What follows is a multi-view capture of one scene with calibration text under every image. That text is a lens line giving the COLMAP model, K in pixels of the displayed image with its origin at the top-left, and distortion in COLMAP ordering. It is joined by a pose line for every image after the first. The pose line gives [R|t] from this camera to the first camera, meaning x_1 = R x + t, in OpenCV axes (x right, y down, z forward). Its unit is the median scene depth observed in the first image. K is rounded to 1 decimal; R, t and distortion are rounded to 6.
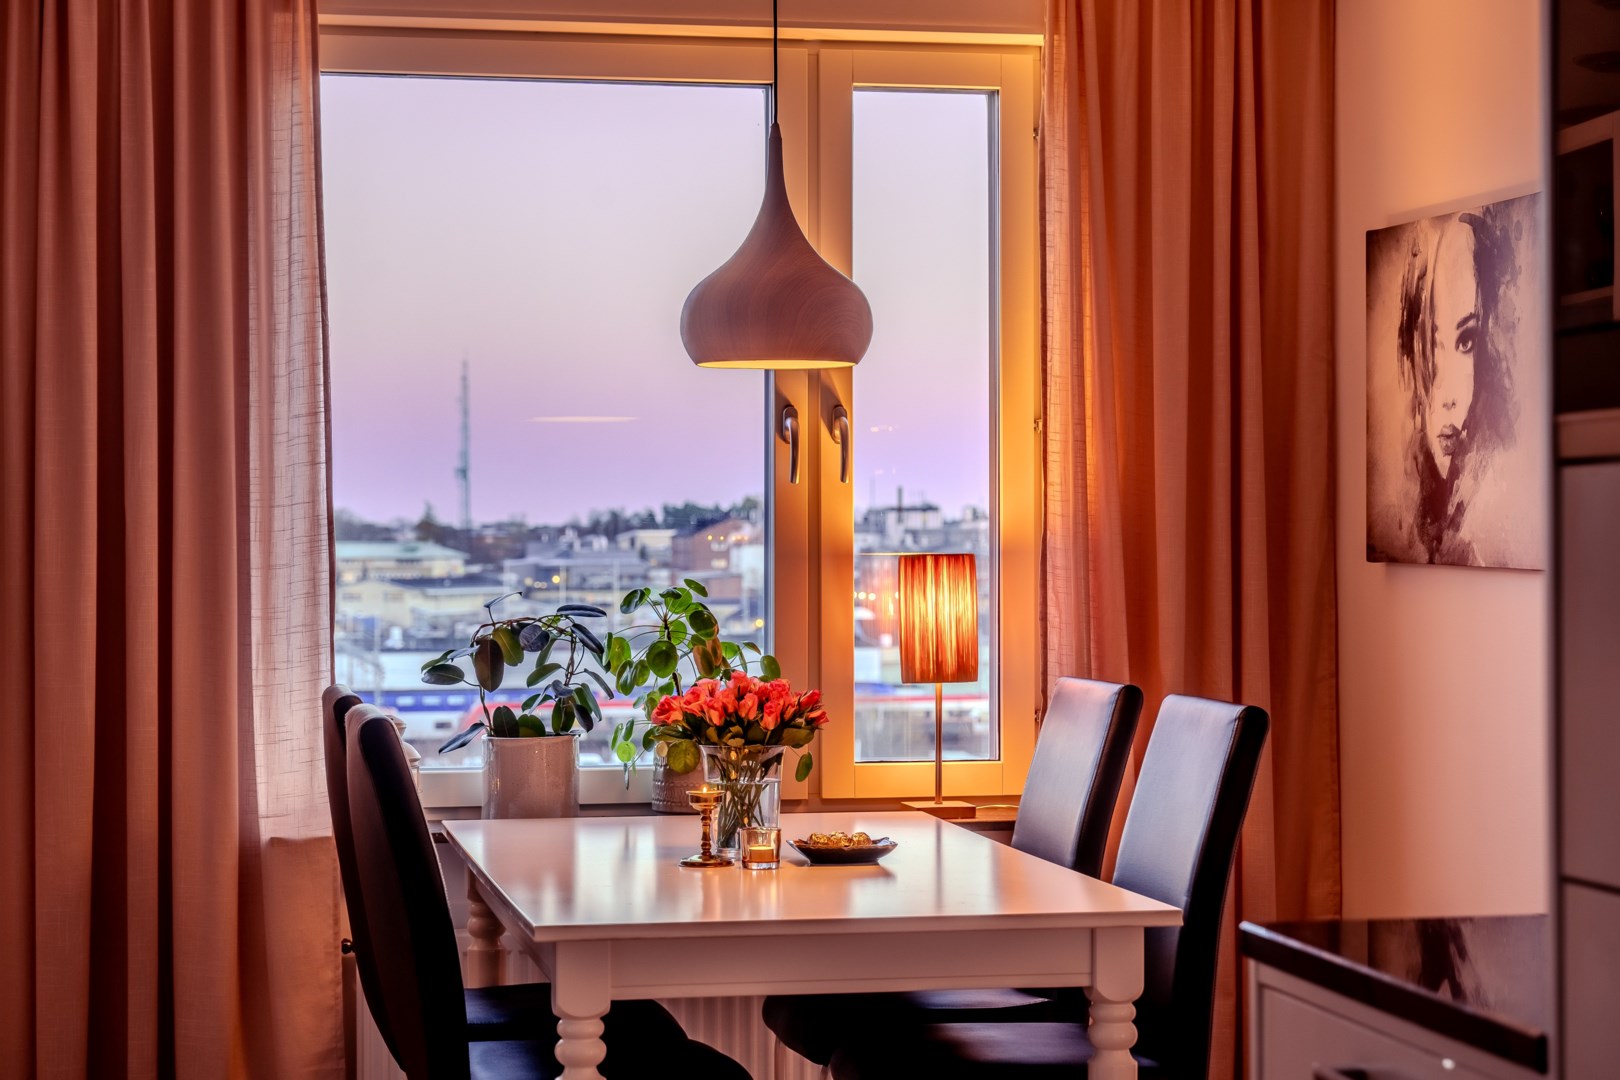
lens RADIAL K [[3237.0, 0, 811.3], [0, 3237.0, 533.0], [0, 0, 1]] dist [0.009249, 0.000000]
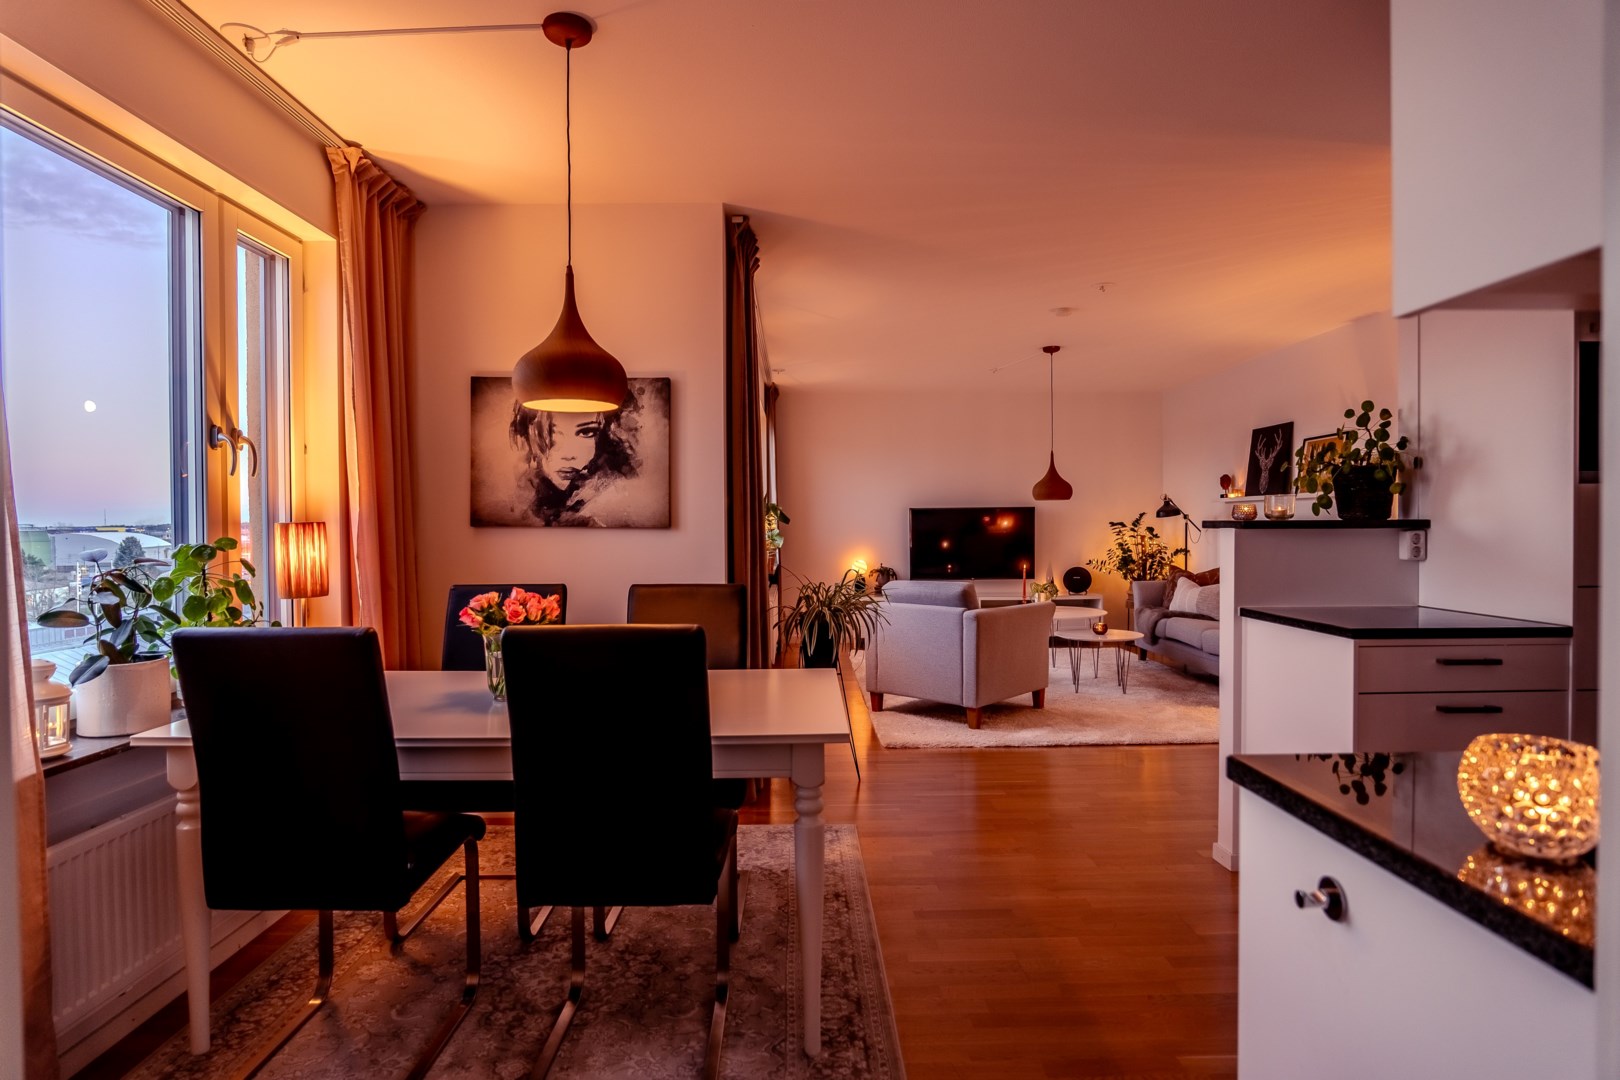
lens RADIAL K [[896.9, 0, 807.7], [0, 896.9, 539.5], [0, 0, 1]] dist [-0.001137, -0.000123]
pose [[0.196485, -0.012191, 0.980431, -0.395444], [0.004307, 0.999924, 0.011570, 0.012112], [-0.980497, 0.001949, 0.196522, 0.674371]]
